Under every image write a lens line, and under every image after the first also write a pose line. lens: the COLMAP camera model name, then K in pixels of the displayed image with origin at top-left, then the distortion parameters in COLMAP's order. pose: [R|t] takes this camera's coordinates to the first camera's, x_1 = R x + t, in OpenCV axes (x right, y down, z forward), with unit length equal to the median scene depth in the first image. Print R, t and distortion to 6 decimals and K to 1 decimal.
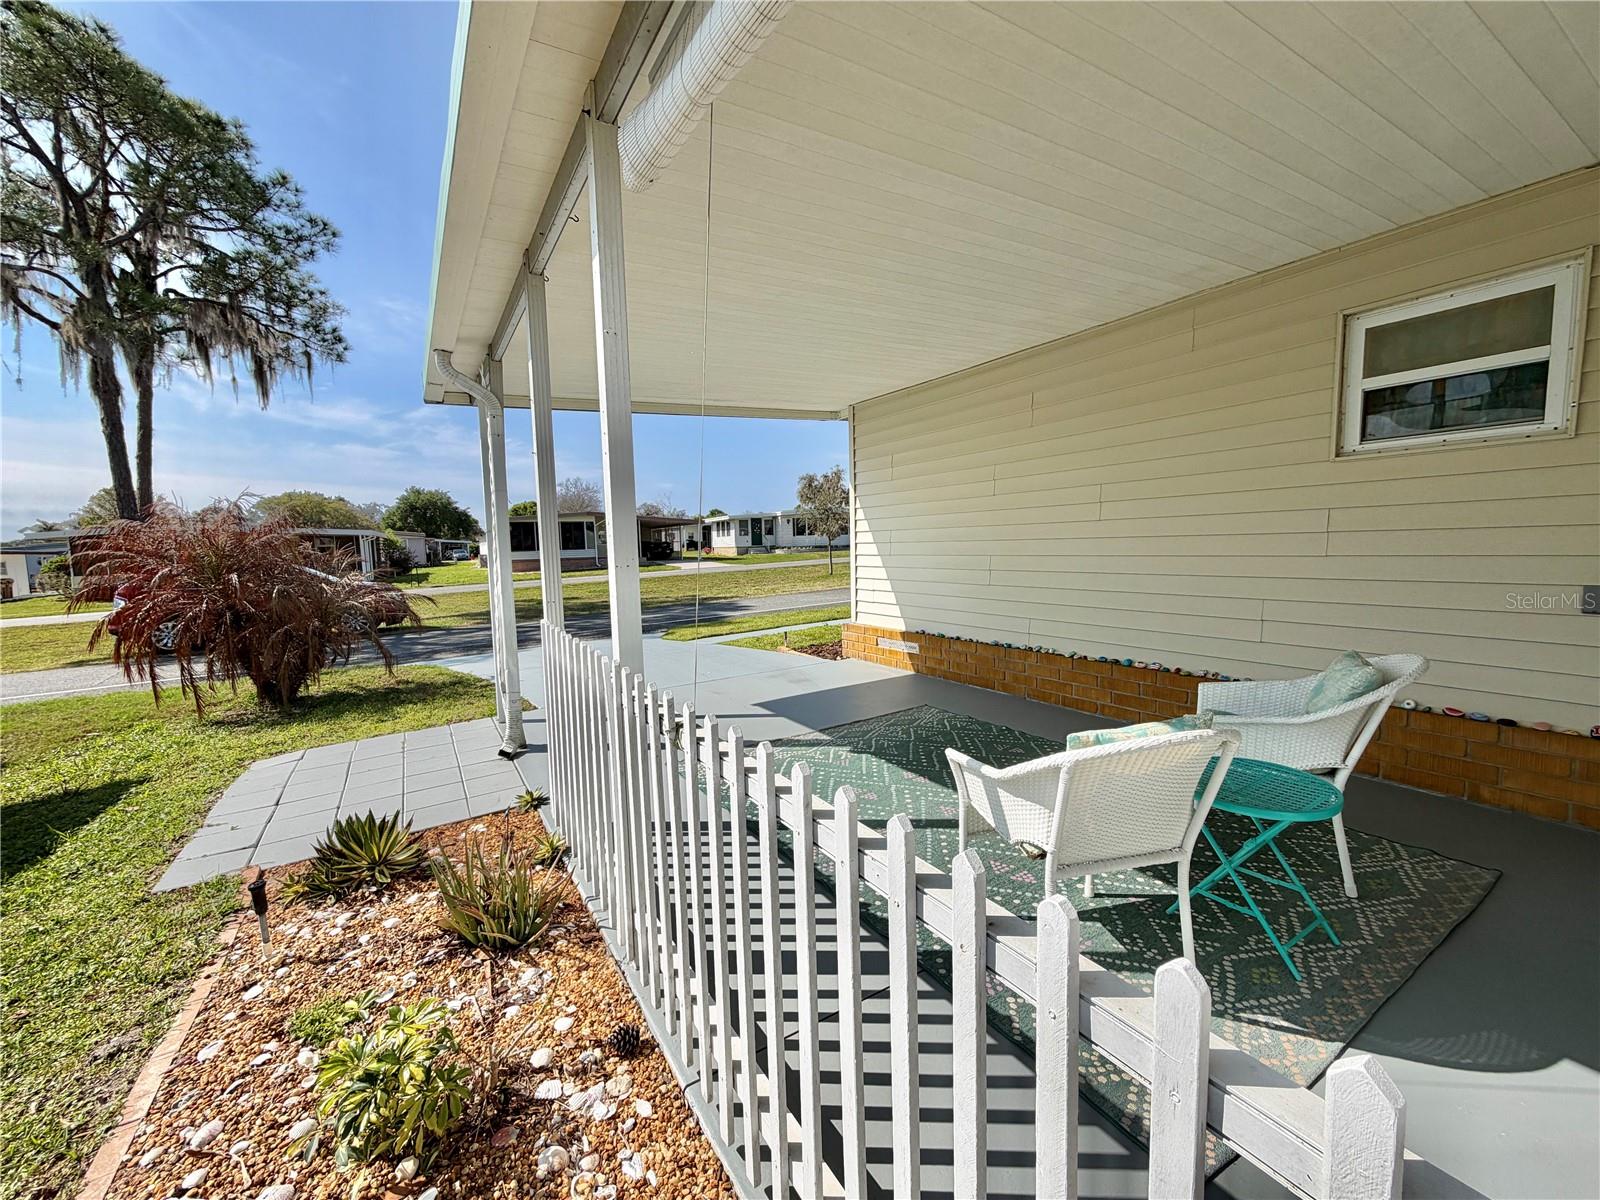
lens RADIAL K [[637.9, 0, 799.1], [0, 637.9, 603.4], [0, 0, 1]] dist [-0.000237, 0.000241]
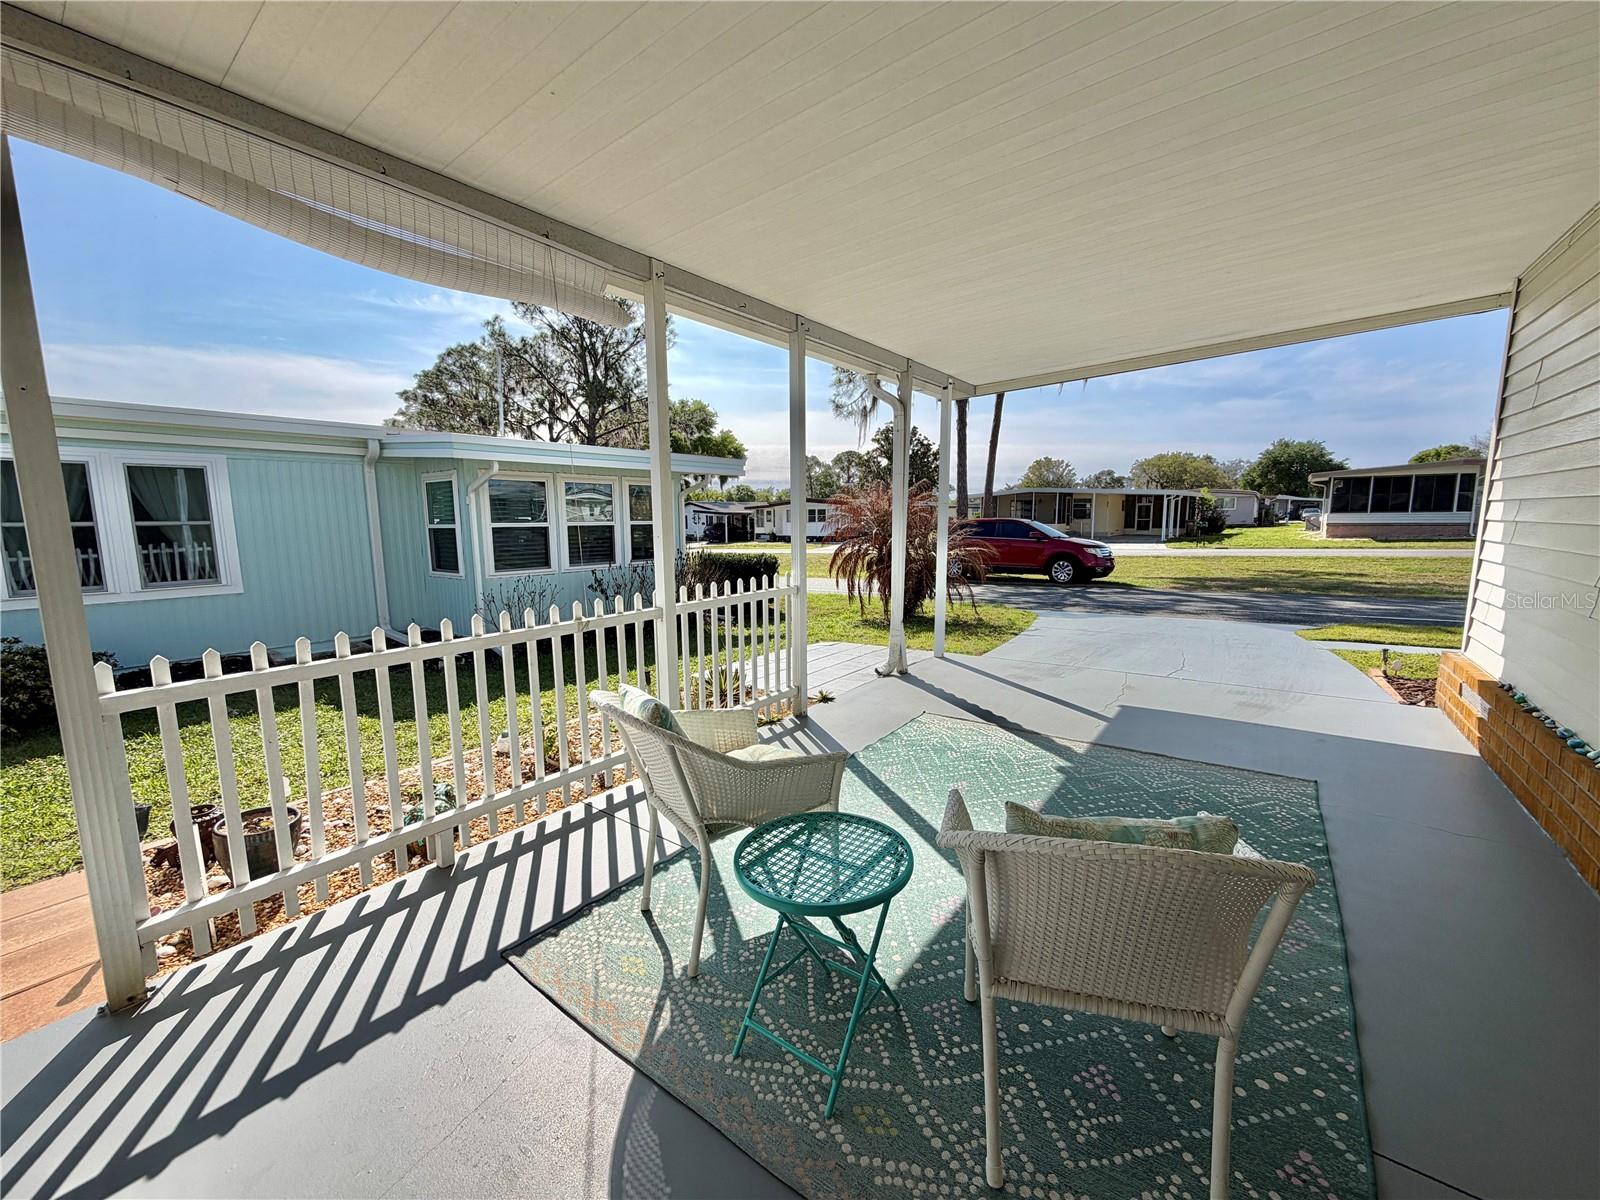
lens RADIAL K [[637.9, 0, 791.8], [0, 637.9, 601.9], [0, 0, 1]] dist [-0.000237, 0.000241]
pose [[0.355255, 0.148948, -0.922826, 0.467906], [-0.089037, 0.988127, 0.125212, -0.041514], [0.930519, 0.037684, 0.364299, 0.226132]]
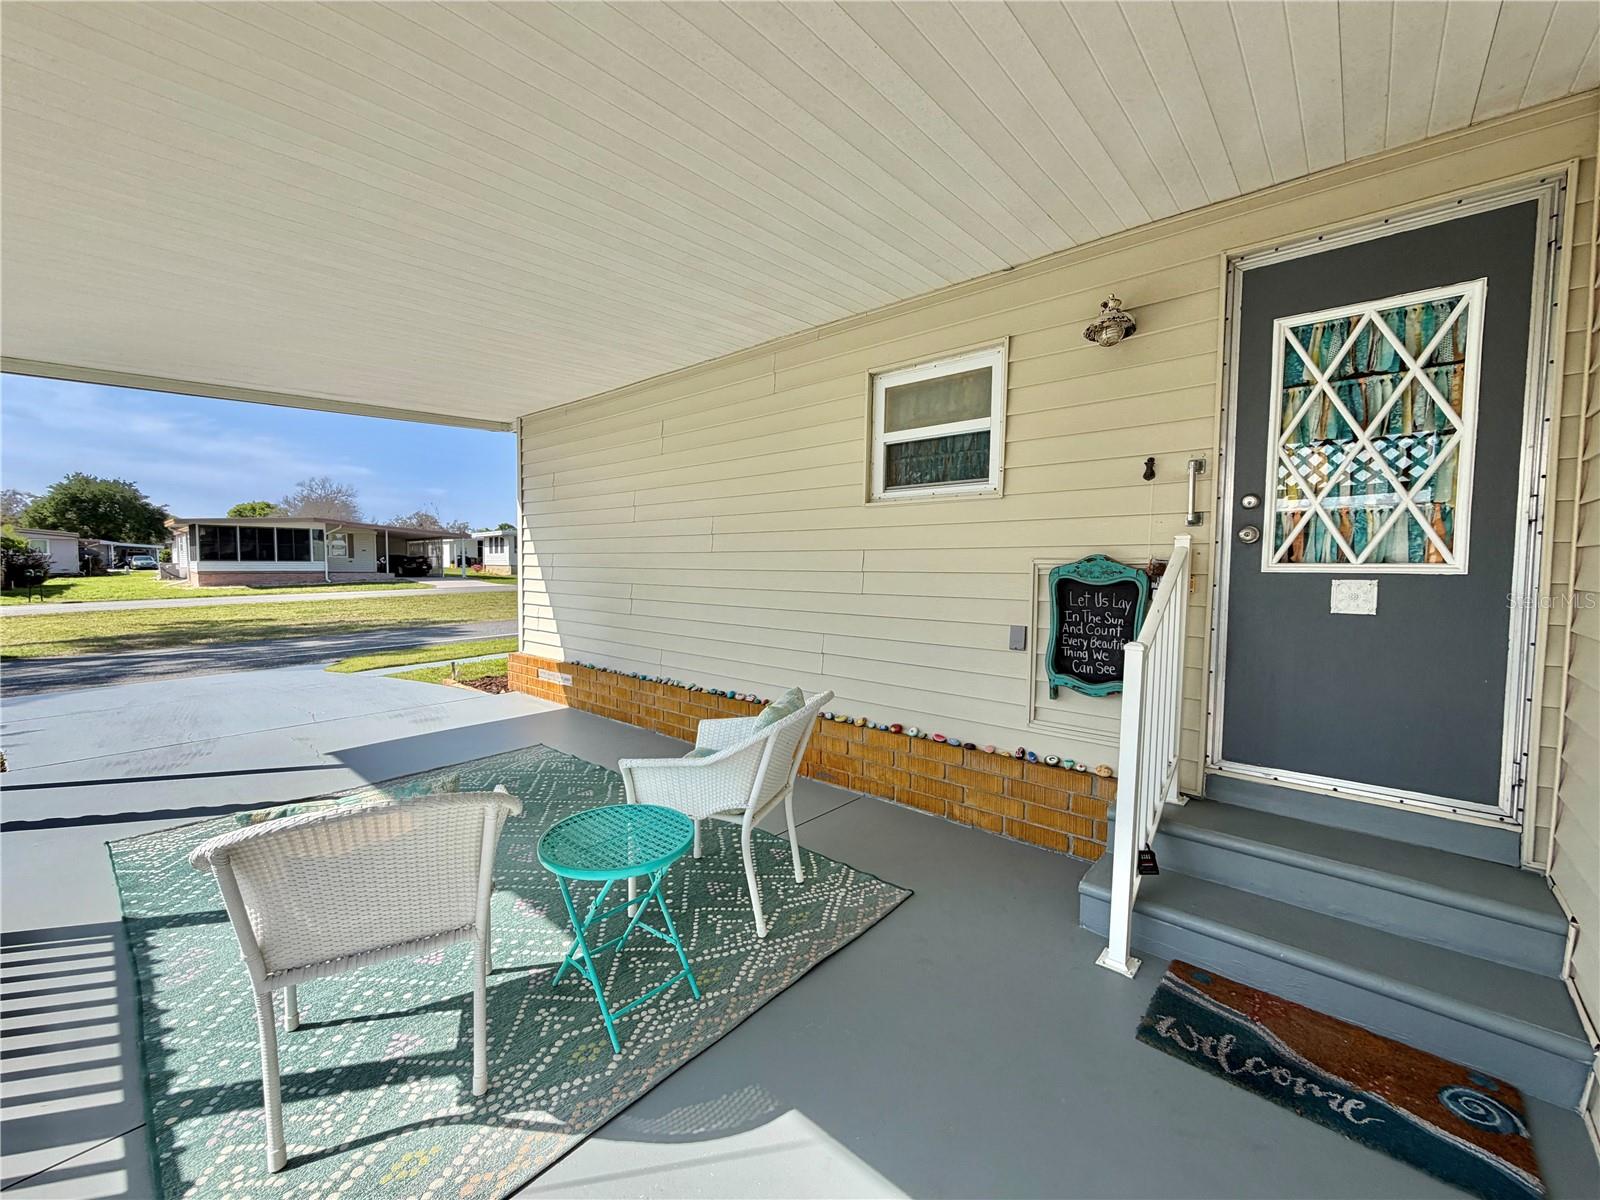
lens RADIAL K [[637.9, 0, 803.0], [0, 637.9, 601.0], [0, 0, 1]] dist [-0.000237, 0.000241]
pose [[0.955464, 0.019682, 0.294450, 0.232773], [-0.007570, 0.999080, -0.042219, -0.008824], [-0.295010, 0.038110, 0.954734, 0.003584]]
